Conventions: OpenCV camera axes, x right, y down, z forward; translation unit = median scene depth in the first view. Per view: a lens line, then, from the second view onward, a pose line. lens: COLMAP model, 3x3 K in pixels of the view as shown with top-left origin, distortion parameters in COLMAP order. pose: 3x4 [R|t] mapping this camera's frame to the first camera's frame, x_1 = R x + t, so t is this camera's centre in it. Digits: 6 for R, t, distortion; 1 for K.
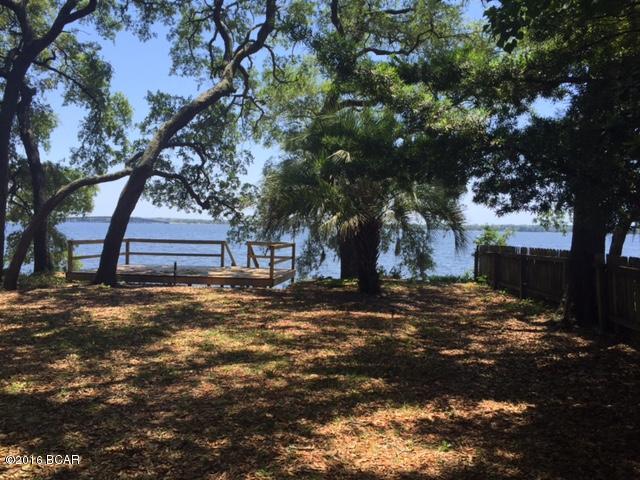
lens RADIAL K [[556.5, 0, 322.9], [0, 556.5, 235.0], [0, 0, 1]] dist [0.064121, -0.060152]
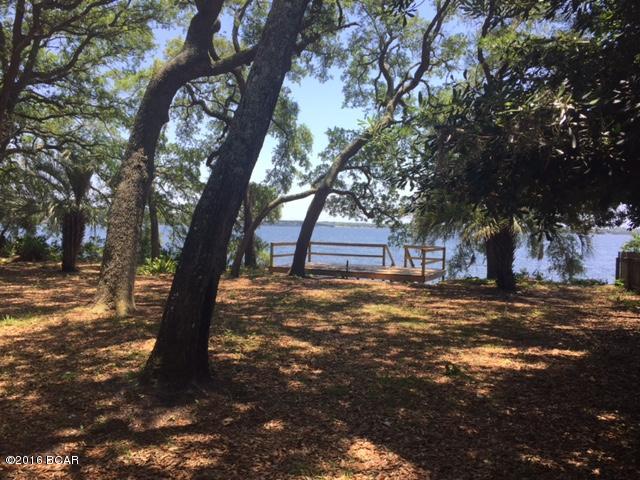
lens RADIAL K [[556.5, 0, 305.5], [0, 556.5, 224.9], [0, 0, 1]] dist [0.064121, -0.060152]
pose [[0.949886, 0.001444, -0.312595, 0.034898], [-0.009165, 0.999688, -0.023233, -0.002285], [0.312464, 0.024934, 0.949602, -0.195723]]
